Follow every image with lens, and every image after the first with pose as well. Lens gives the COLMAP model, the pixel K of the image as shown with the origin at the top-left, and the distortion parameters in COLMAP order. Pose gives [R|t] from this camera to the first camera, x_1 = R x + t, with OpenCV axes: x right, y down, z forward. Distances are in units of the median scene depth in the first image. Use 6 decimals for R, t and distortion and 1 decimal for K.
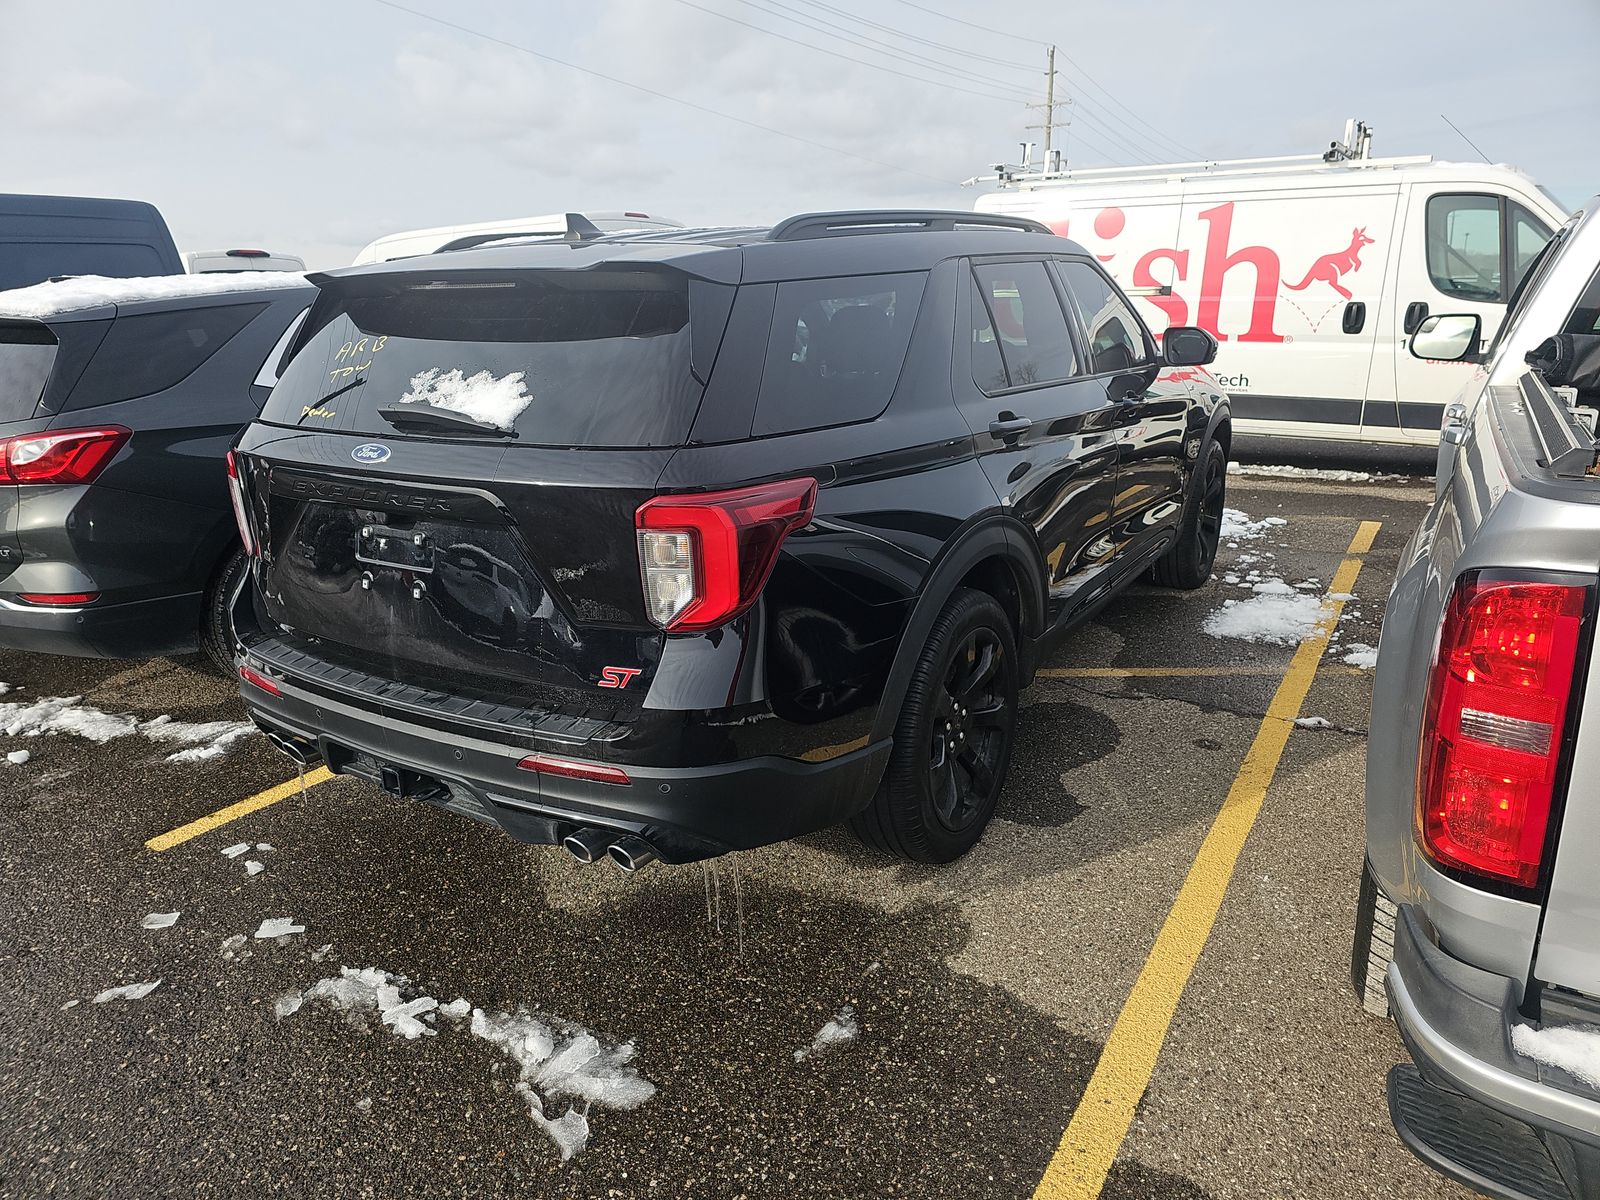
lens RADIAL K [[1058.0, 0, 799.6], [0, 1058.0, 604.8], [0, 0, 1]] dist [0.037449, -0.024498]
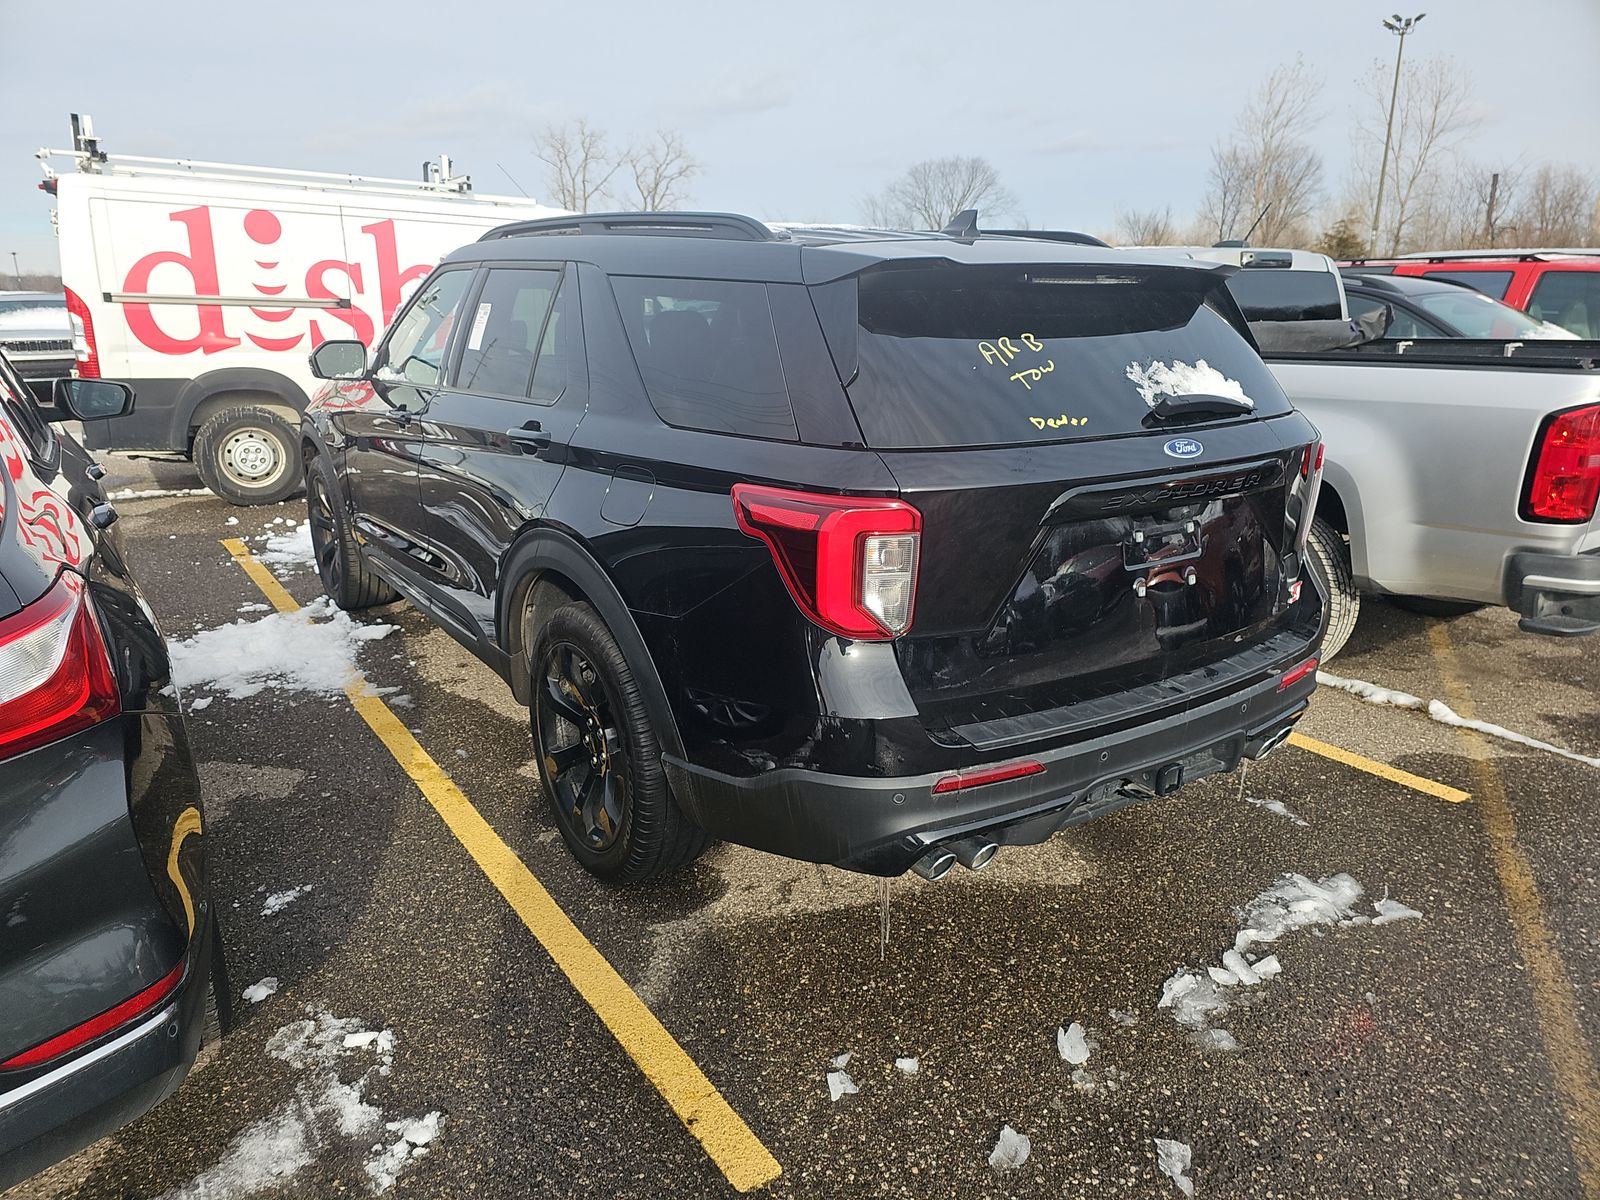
lens RADIAL K [[1058.0, 0, 800.2], [0, 1058.0, 596.3], [0, 0, 1]] dist [0.037449, -0.024498]
pose [[0.384576, -0.224459, 0.895388, -1.338637], [0.248521, 0.959348, 0.133751, -0.210617], [-0.889010, 0.171086, 0.424725, 0.841593]]
